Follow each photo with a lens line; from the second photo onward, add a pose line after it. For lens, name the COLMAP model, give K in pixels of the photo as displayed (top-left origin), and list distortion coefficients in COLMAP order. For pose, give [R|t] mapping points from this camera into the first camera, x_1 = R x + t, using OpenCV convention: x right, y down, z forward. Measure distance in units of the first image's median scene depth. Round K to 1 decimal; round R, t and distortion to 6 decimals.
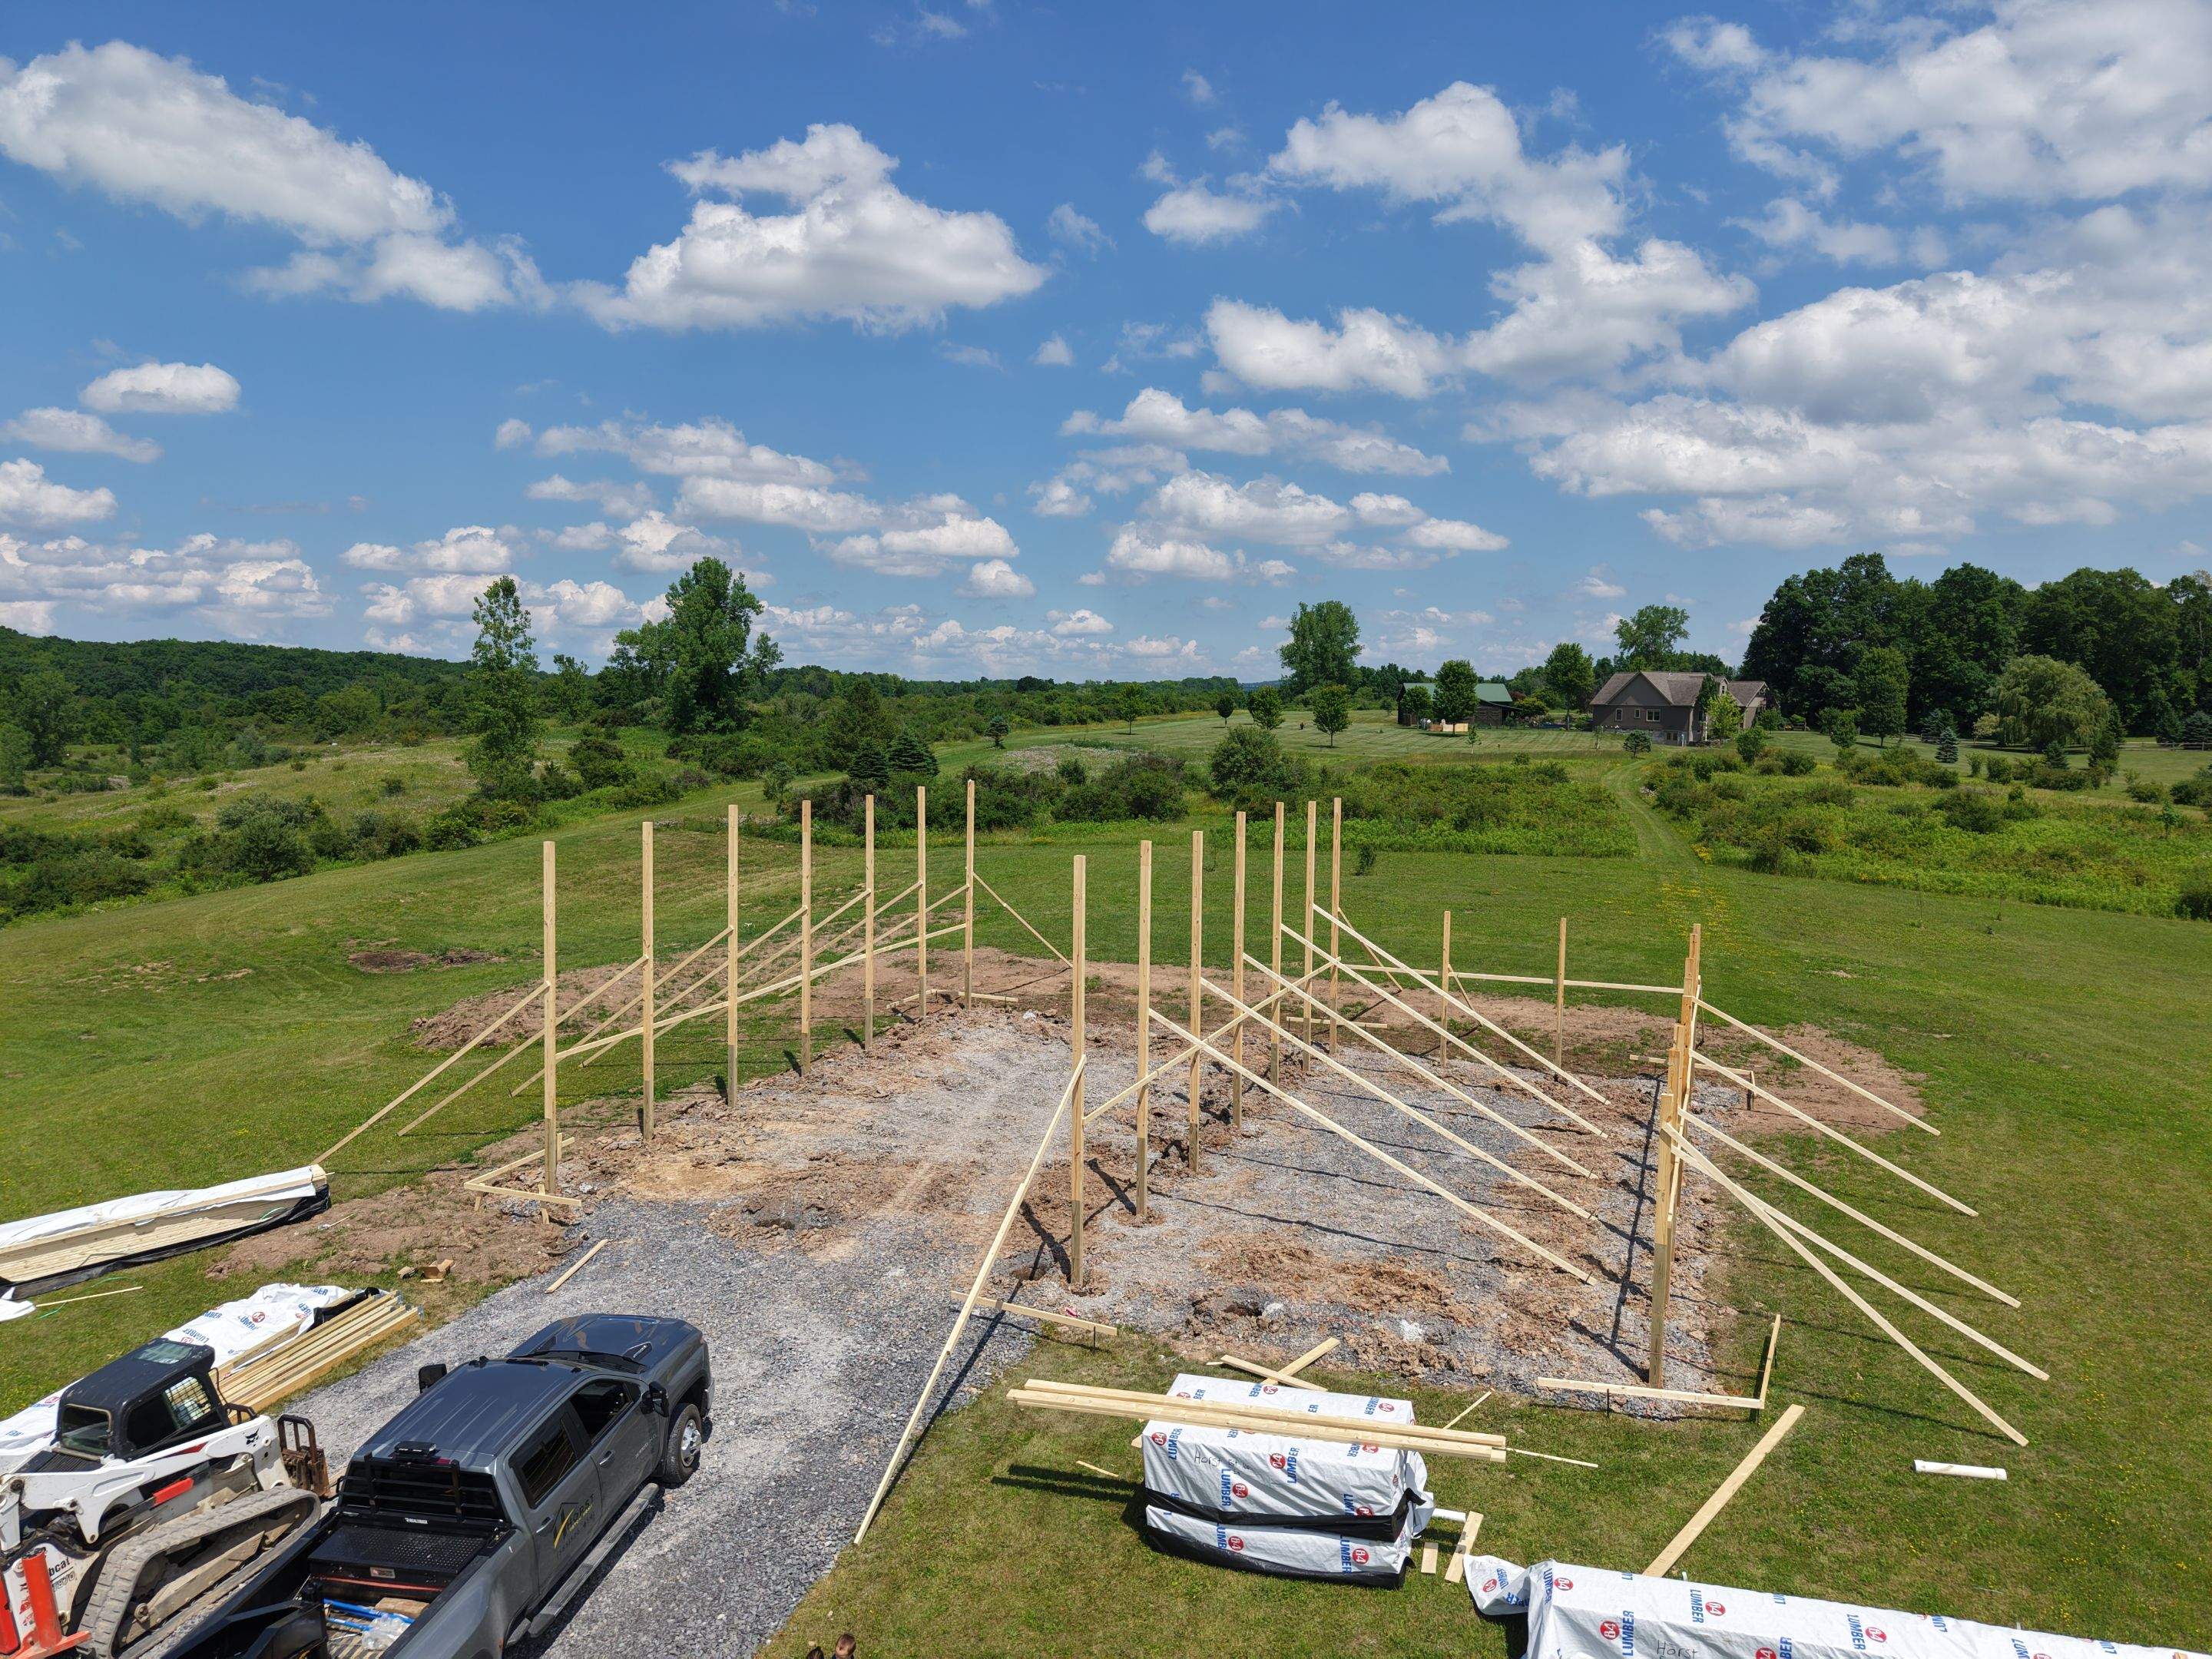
lens RADIAL K [[1487.4, 0, 1096.7], [0, 1487.4, 839.3], [0, 0, 1]] dist [0.017288, -0.033413]
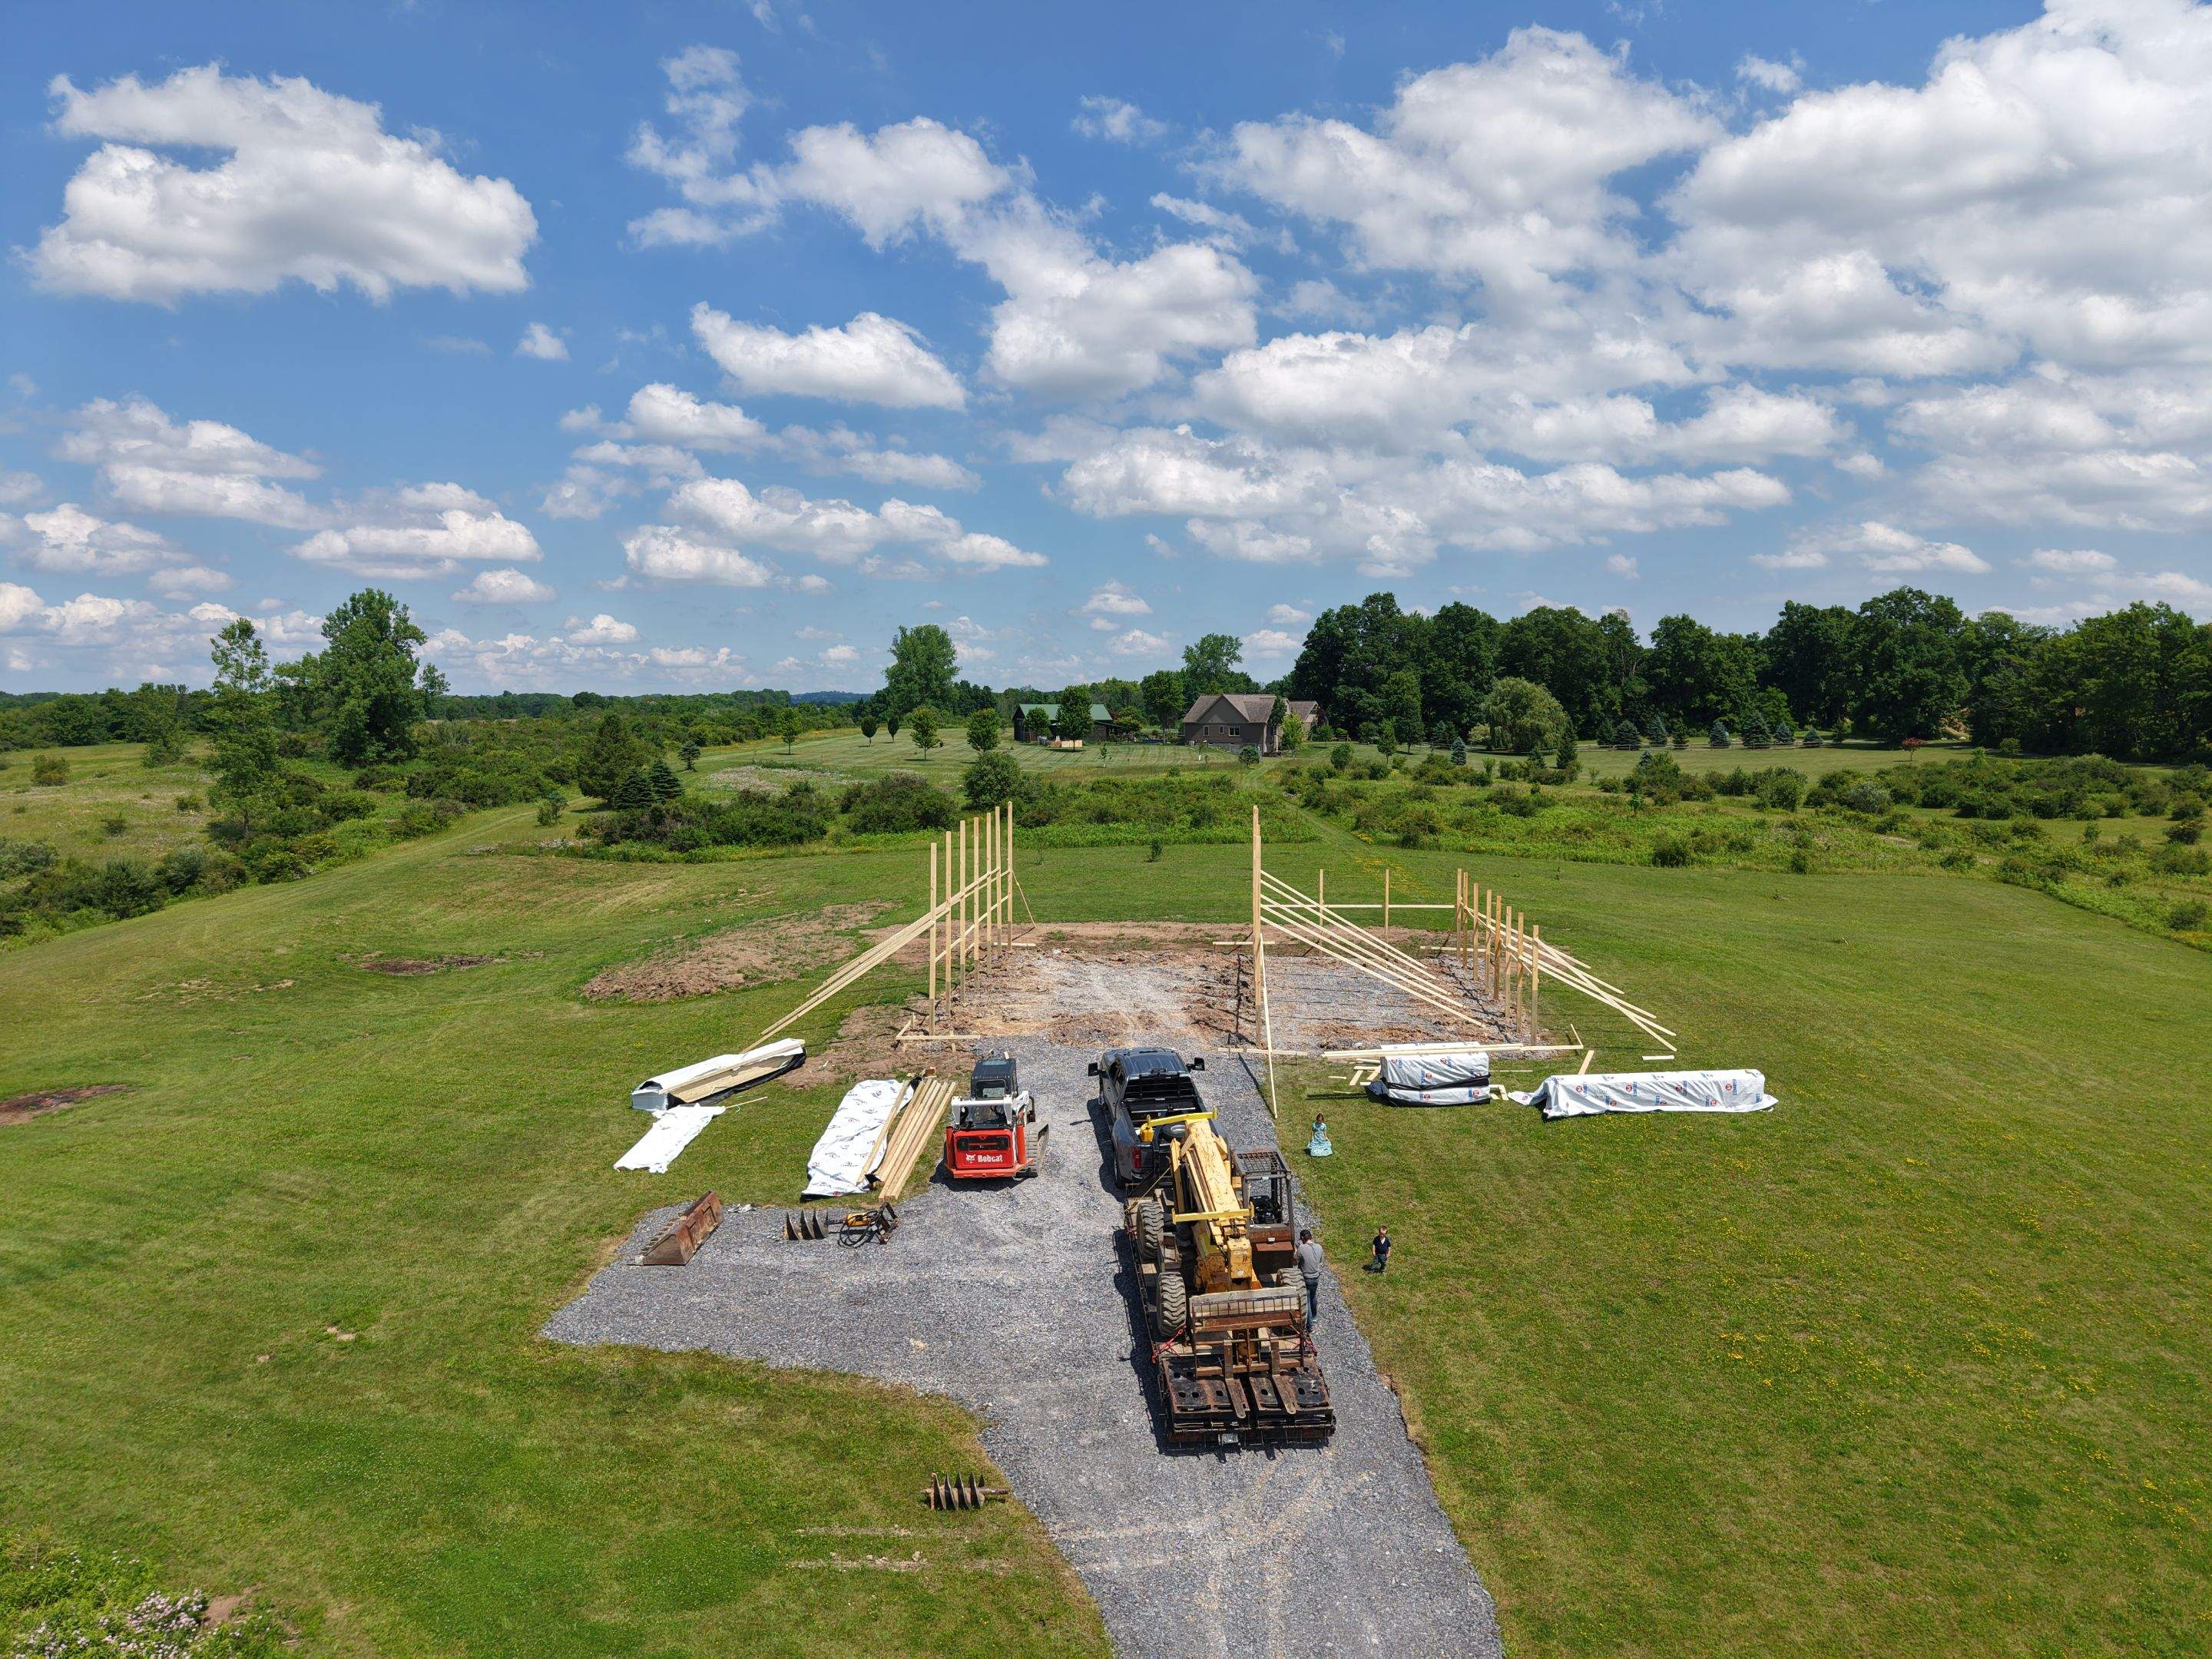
lens RADIAL K [[1487.4, 0, 1106.0], [0, 1487.4, 839.9], [0, 0, 1]] dist [0.017288, -0.033413]
pose [[0.951346, -0.038032, 0.305770, -0.086821], [0.040293, 0.999187, -0.001083, 0.001002], [-0.305480, 0.013351, 0.952105, -0.091963]]
